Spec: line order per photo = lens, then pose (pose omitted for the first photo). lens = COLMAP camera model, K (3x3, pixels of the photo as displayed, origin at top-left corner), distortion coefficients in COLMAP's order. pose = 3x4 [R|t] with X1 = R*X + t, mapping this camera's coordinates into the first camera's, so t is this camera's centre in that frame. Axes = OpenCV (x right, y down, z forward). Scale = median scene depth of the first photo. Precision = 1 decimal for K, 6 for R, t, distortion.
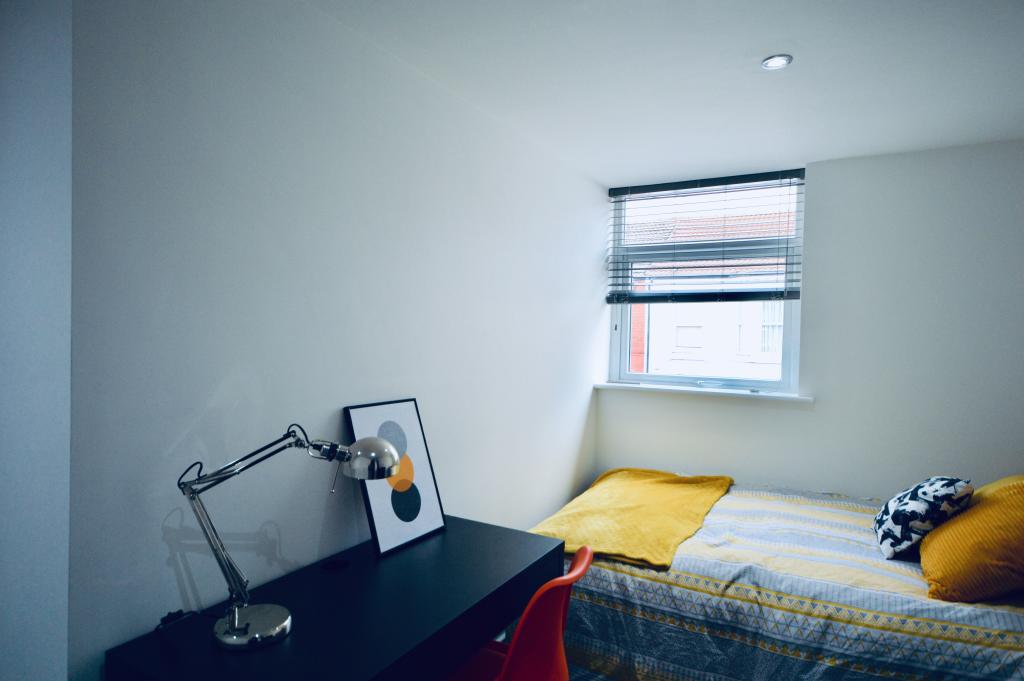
lens RADIAL K [[592.2, 0, 520.2], [0, 592.2, 340.6], [0, 0, 1]] dist [0.000603, 0.000188]
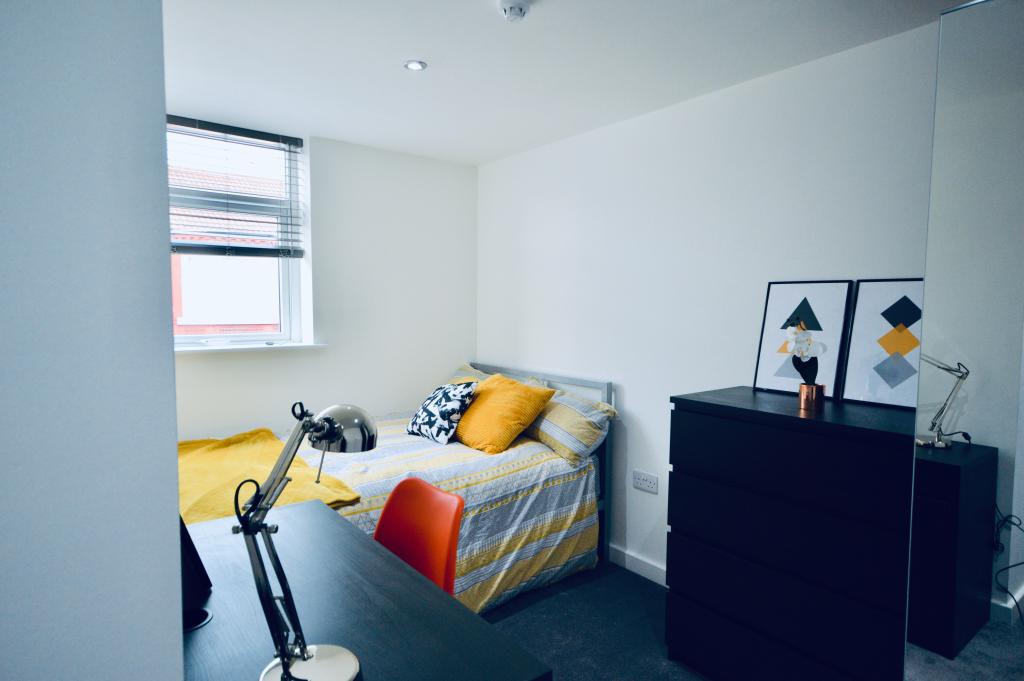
lens RADIAL K [[592.2, 0, 520.2], [0, 592.2, 340.6], [0, 0, 1]] dist [0.000603, 0.000188]
pose [[0.365390, -0.085148, 0.926952, -0.645971], [0.013160, 0.996181, 0.086320, -0.007374], [-0.930761, -0.019342, 0.365115, 0.310700]]
